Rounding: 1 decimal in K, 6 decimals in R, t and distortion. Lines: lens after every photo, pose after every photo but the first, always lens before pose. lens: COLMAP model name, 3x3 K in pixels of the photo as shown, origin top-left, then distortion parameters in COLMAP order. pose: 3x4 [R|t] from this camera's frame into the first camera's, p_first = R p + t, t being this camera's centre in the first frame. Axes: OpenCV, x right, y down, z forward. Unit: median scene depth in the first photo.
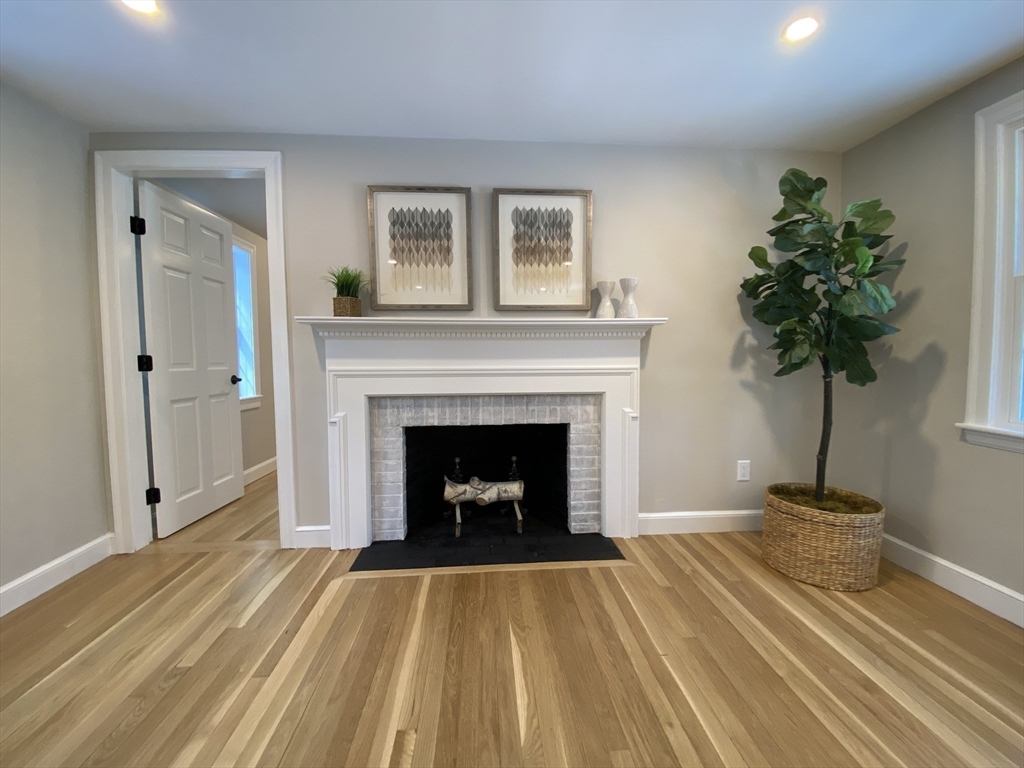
lens RADIAL K [[416.9, 0, 510.8], [0, 416.9, 387.8], [0, 0, 1]] dist [0.016489, -0.021911]
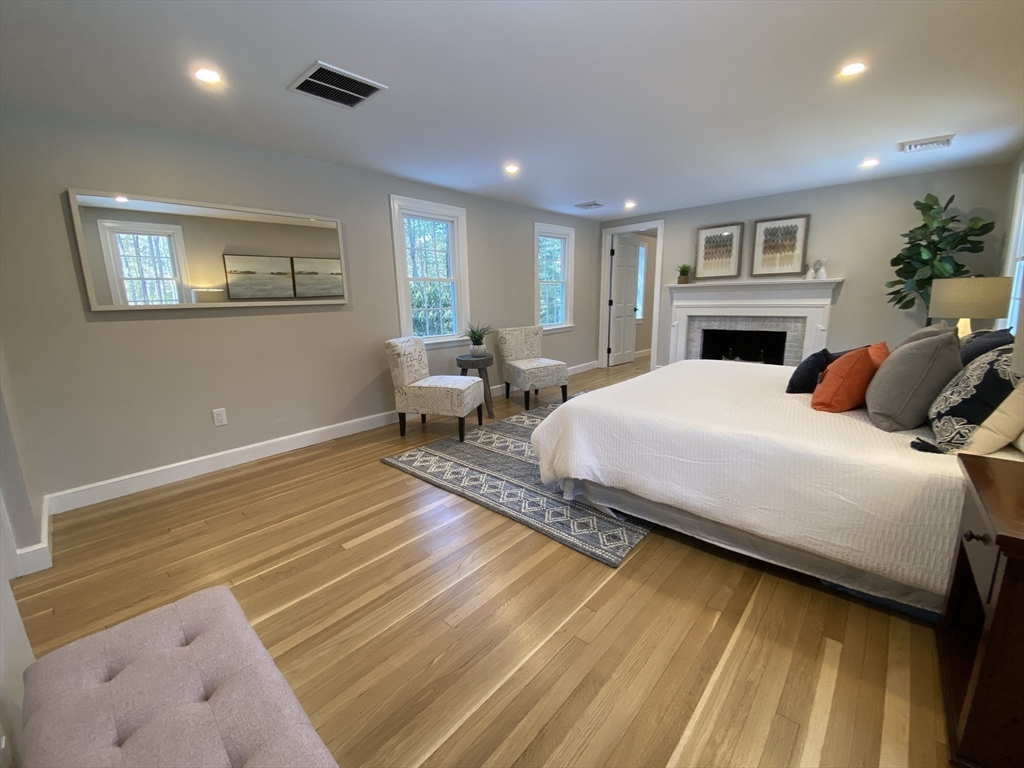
lens RADIAL K [[416.9, 0, 510.8], [0, 416.9, 387.8], [0, 0, 1]] dist [0.016489, -0.021911]
pose [[0.692381, 0.140557, -0.707709, 0.728093], [-0.034737, 0.986199, 0.161882, 0.075275], [0.720695, -0.087500, 0.687708, -1.469315]]
